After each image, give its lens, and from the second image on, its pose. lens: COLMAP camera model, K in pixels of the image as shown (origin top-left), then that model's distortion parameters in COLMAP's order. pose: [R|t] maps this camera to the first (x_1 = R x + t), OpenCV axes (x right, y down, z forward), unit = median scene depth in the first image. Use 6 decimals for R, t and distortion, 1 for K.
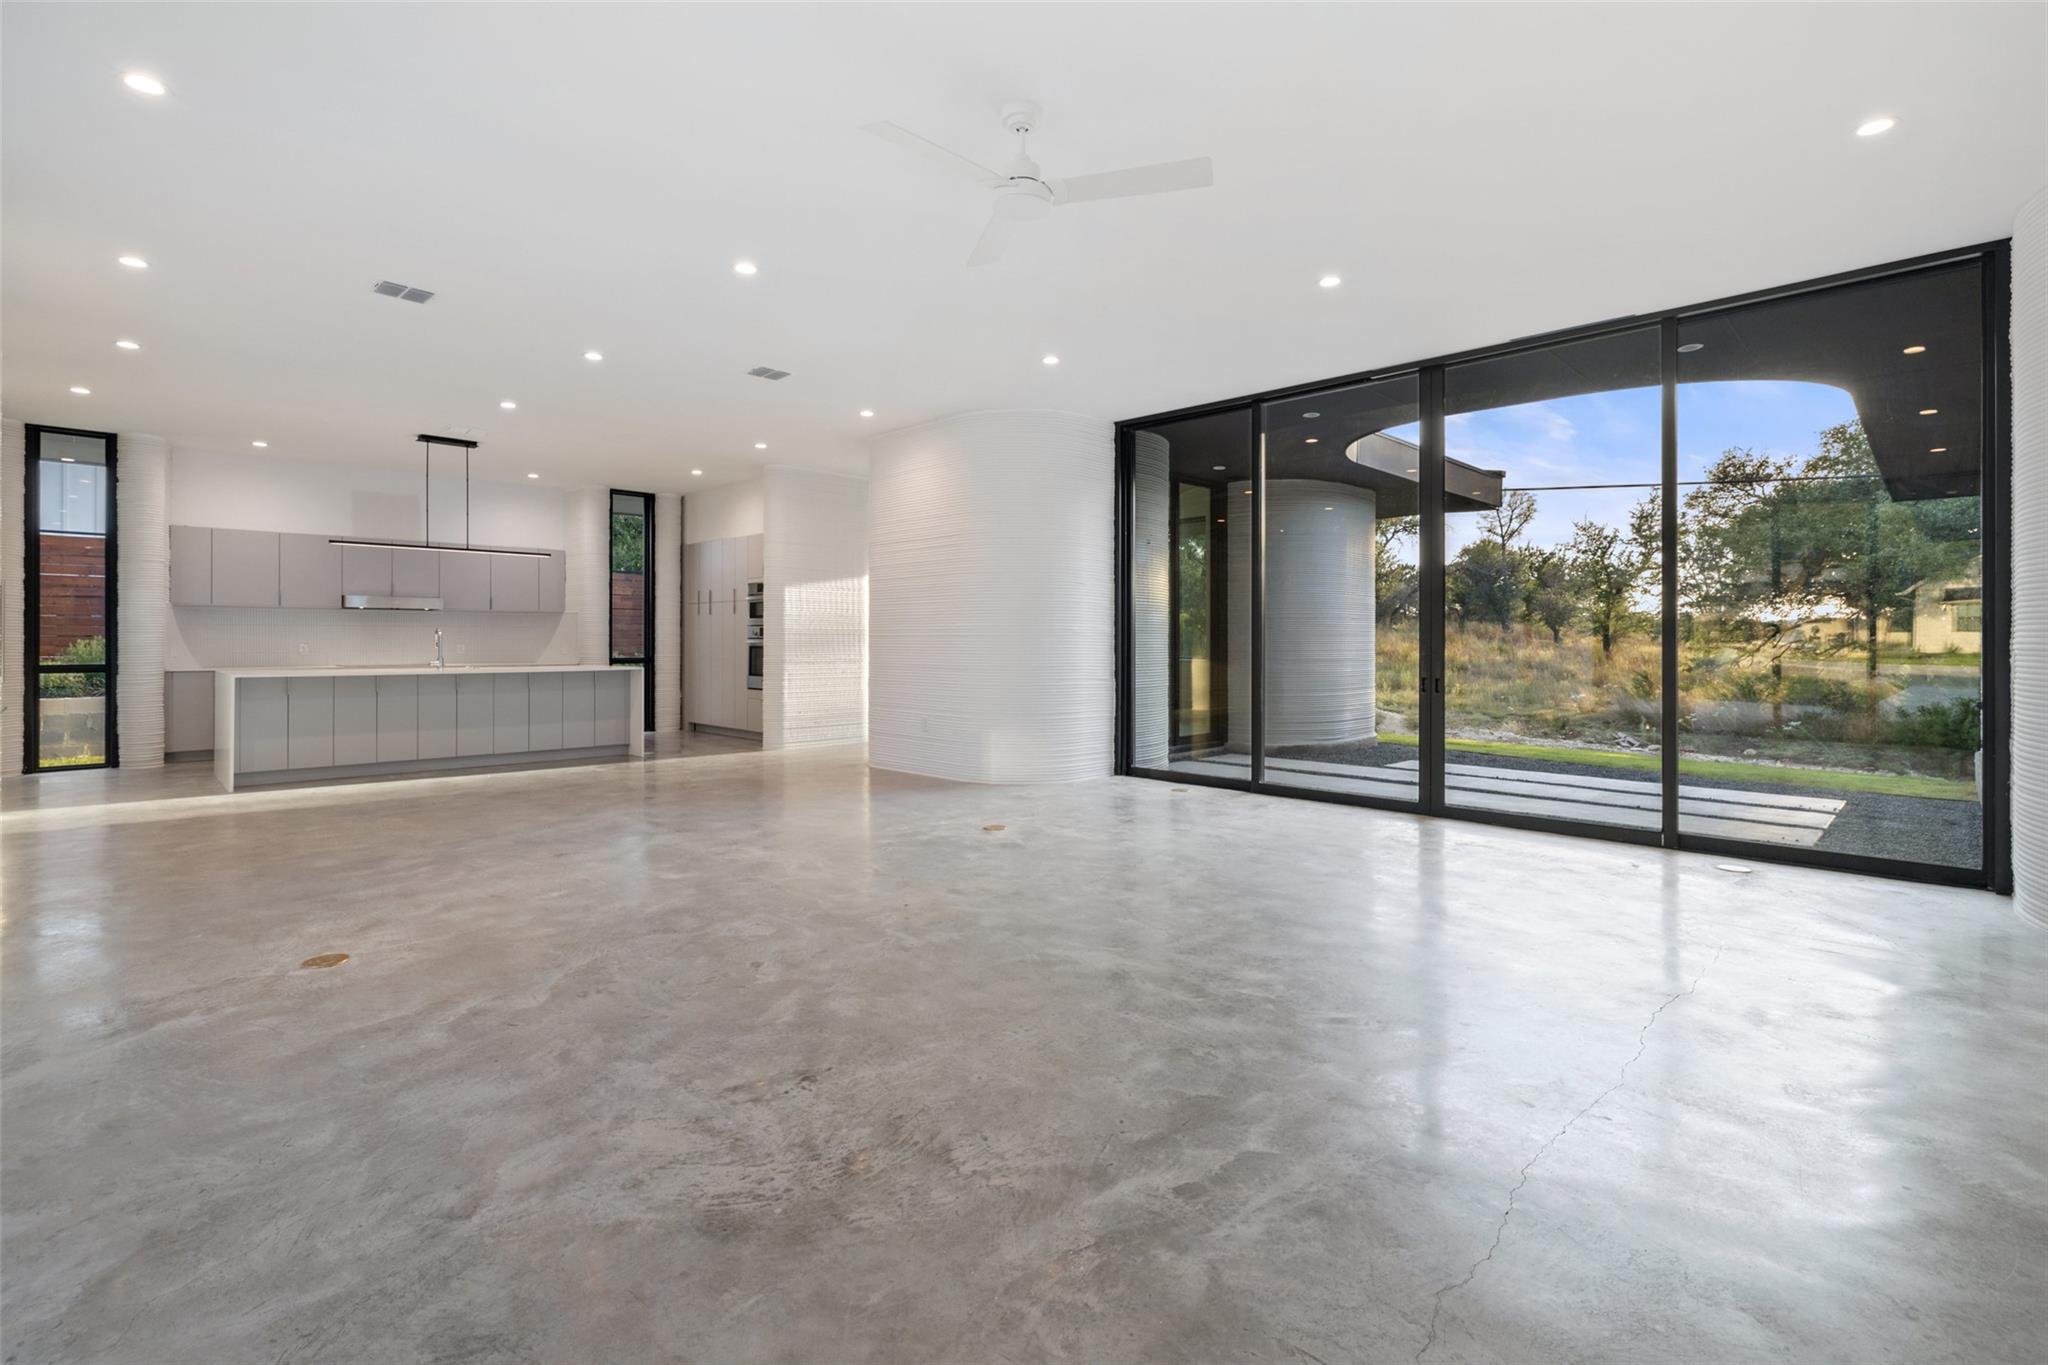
lens RADIAL K [[917.8, 0, 1011.3], [0, 917.8, 638.4], [0, 0, 1]] dist [-0.004967, 0.000783]
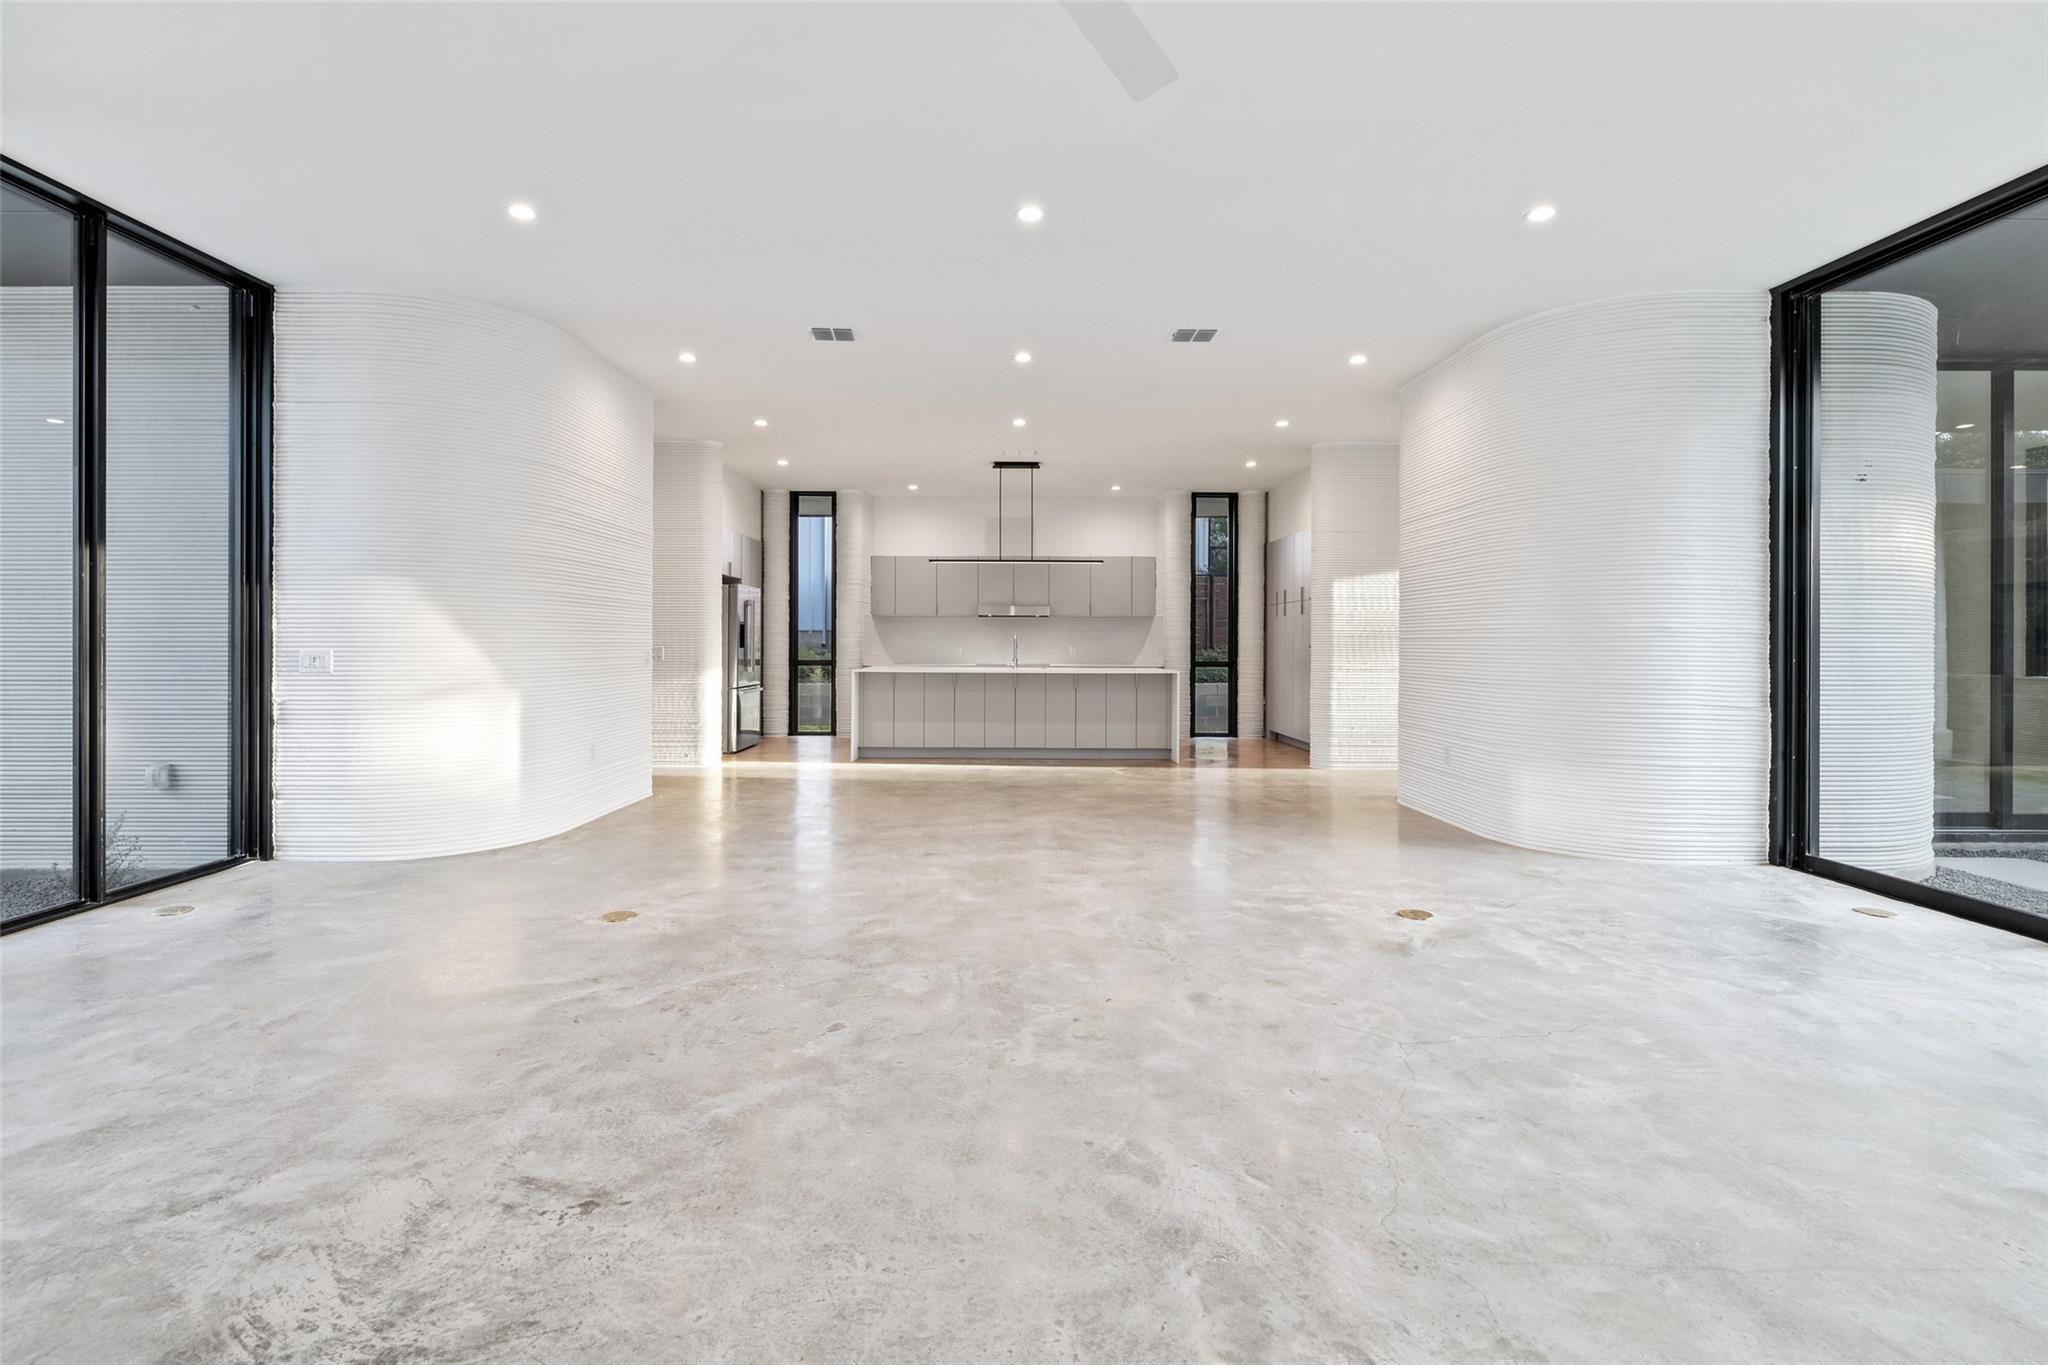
lens RADIAL K [[917.8, 0, 1011.3], [0, 917.8, 638.4], [0, 0, 1]] dist [-0.004967, 0.000783]
pose [[0.719329, -0.001675, -0.694667, 0.179597], [-0.001603, 0.999990, -0.004070, 0.001366], [0.694668, 0.004041, 0.719319, 0.216857]]
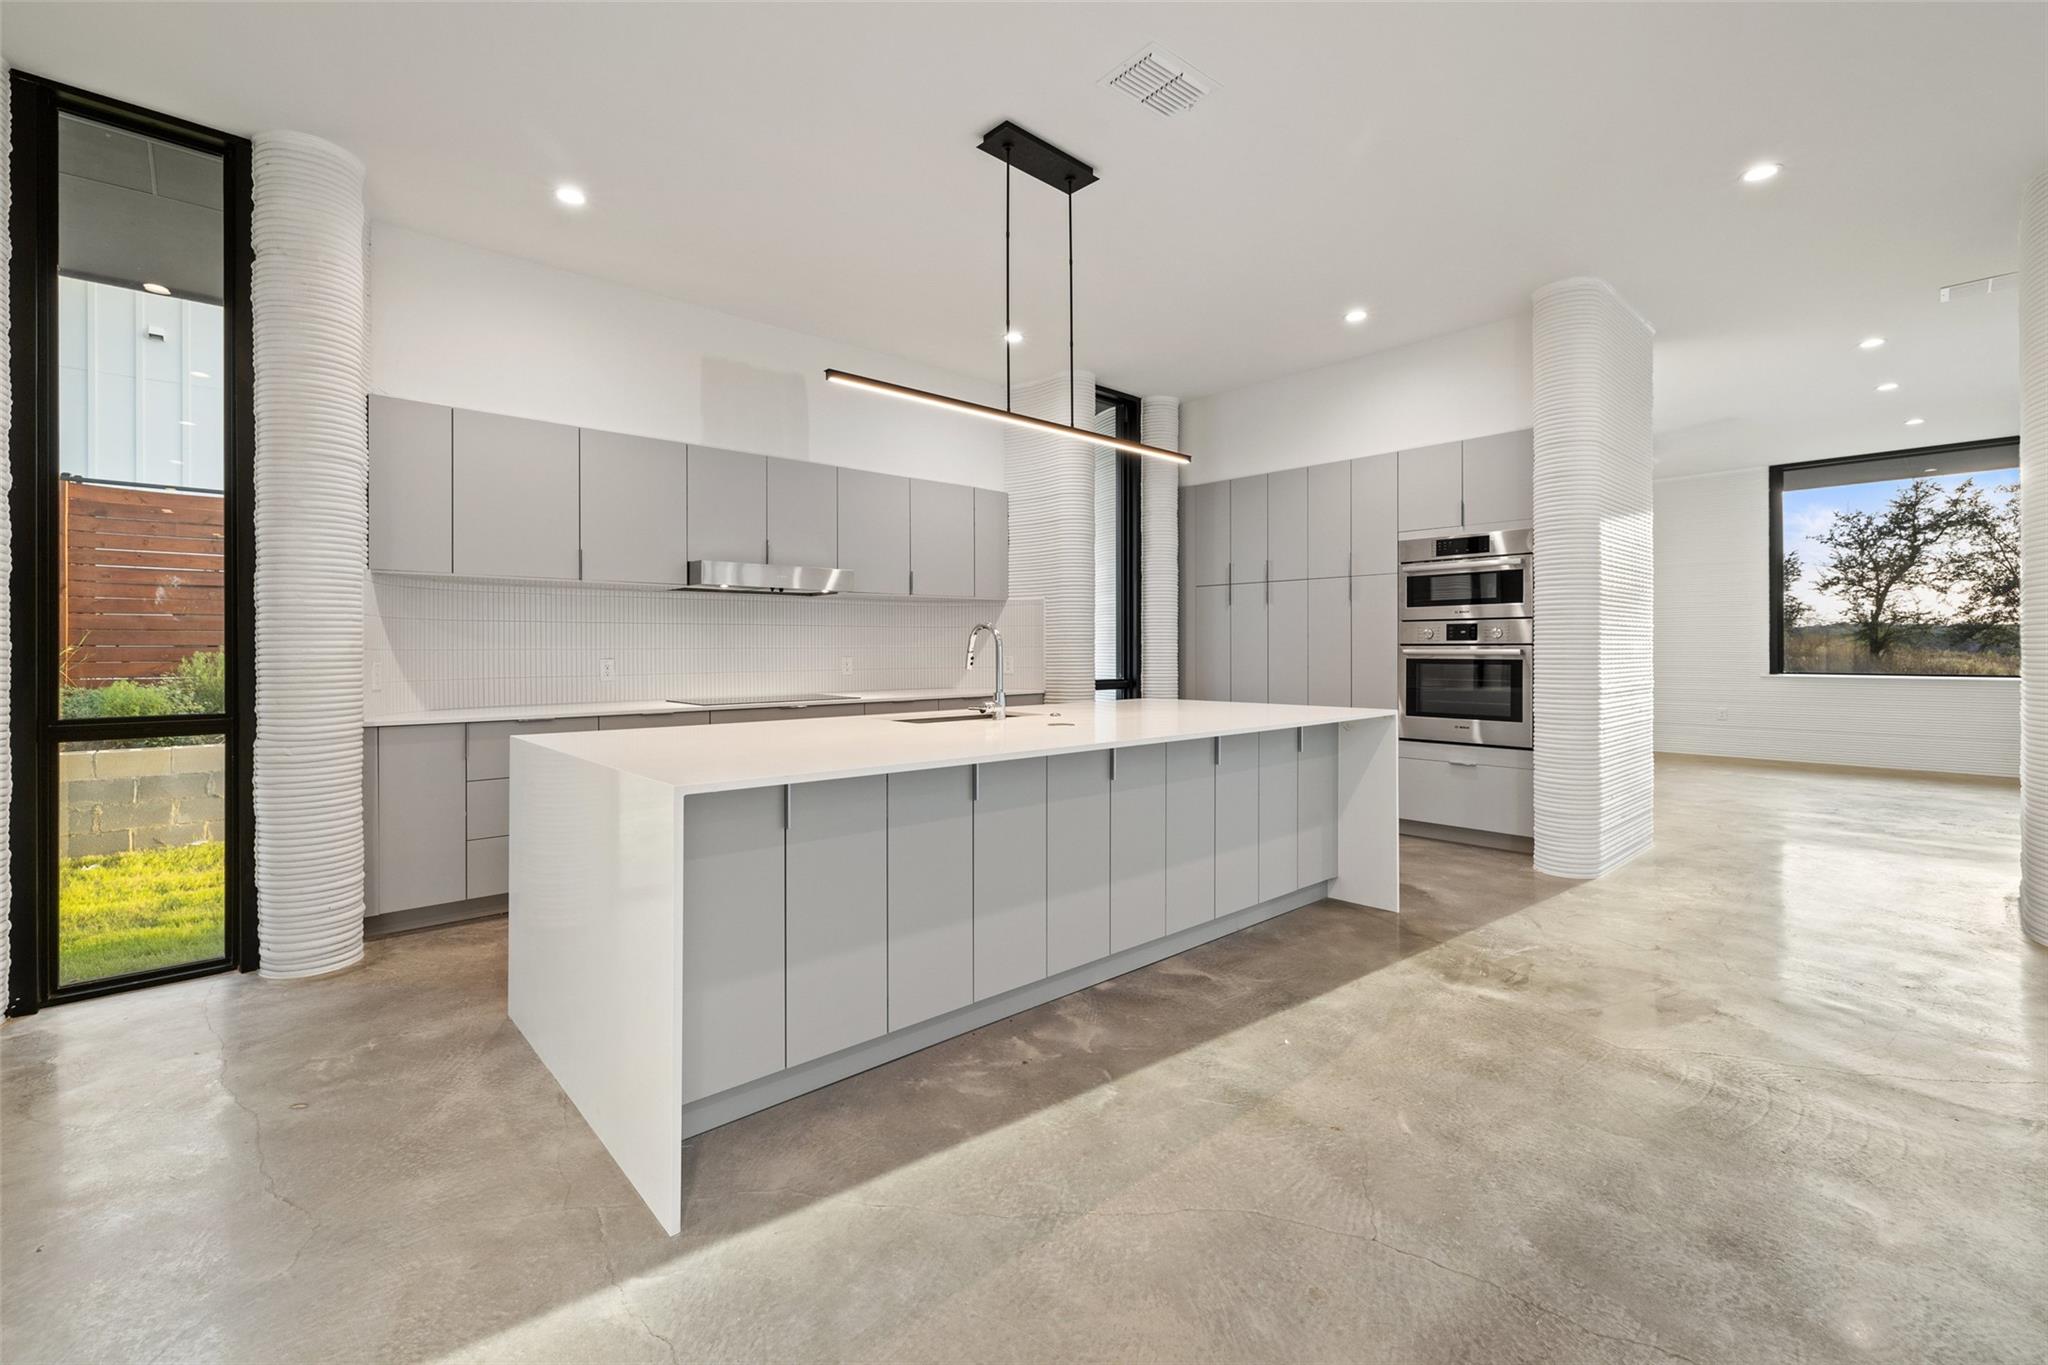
lens RADIAL K [[875.1, 0, 1029.1], [0, 875.1, 646.0], [0, 0, 1]] dist [0.001571, 0.000360]
pose [[0.999061, -0.004898, -0.043046, -0.688386], [0.004798, 0.999986, -0.002434, 0.001581], [0.043057, 0.002225, 0.999070, 0.698191]]
